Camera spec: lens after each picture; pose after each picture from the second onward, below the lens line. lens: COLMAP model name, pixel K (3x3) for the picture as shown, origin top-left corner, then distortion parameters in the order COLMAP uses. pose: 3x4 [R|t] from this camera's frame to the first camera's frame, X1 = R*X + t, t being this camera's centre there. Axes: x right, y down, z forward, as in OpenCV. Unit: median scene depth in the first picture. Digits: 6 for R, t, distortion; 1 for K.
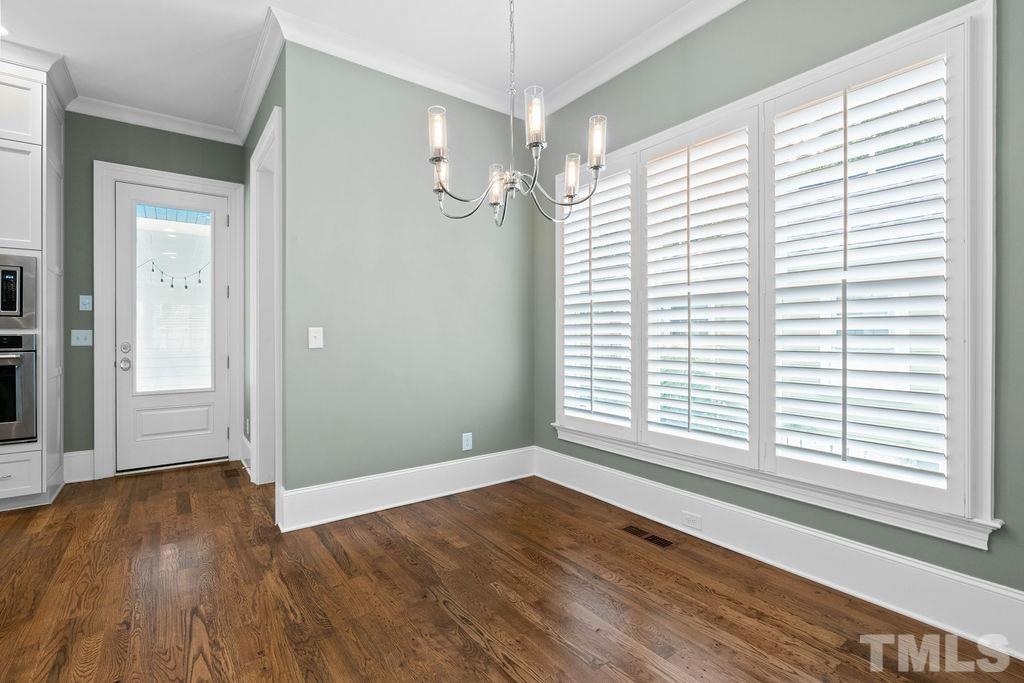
lens RADIAL K [[459.3, 0, 487.2], [0, 459.3, 340.7], [0, 0, 1]] dist [-0.006762, 0.001199]
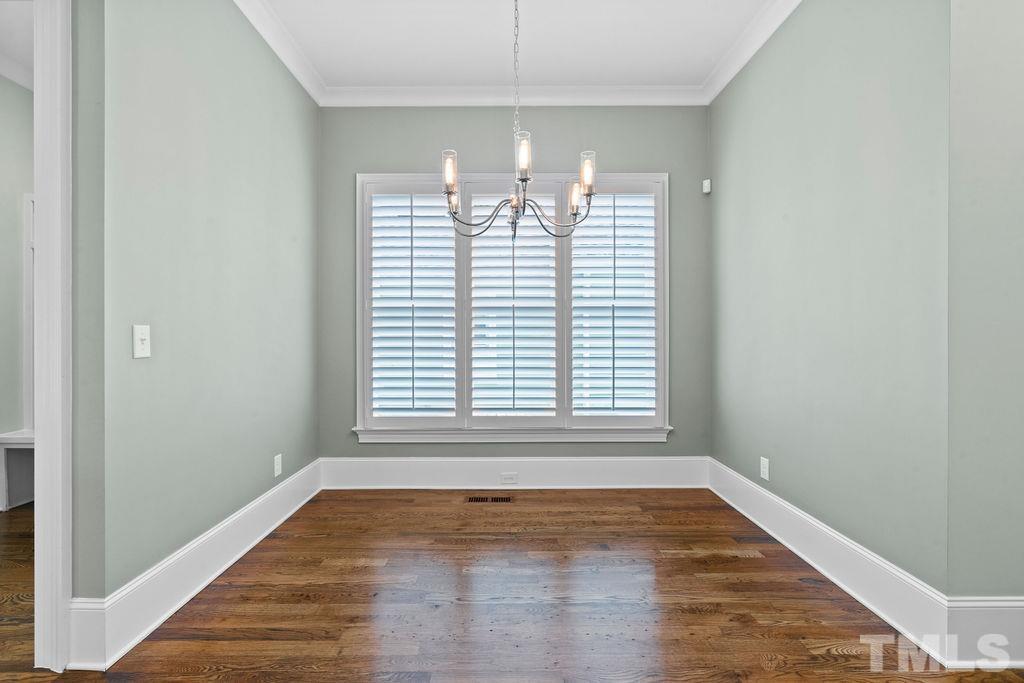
lens RADIAL K [[459.3, 0, 504.2], [0, 459.3, 341.8], [0, 0, 1]] dist [-0.006762, 0.001199]
pose [[0.580464, -0.000819, 0.814285, -0.655382], [0.010245, 0.999928, -0.006298, 0.009692], [-0.814221, 0.011998, 0.580431, 0.252841]]
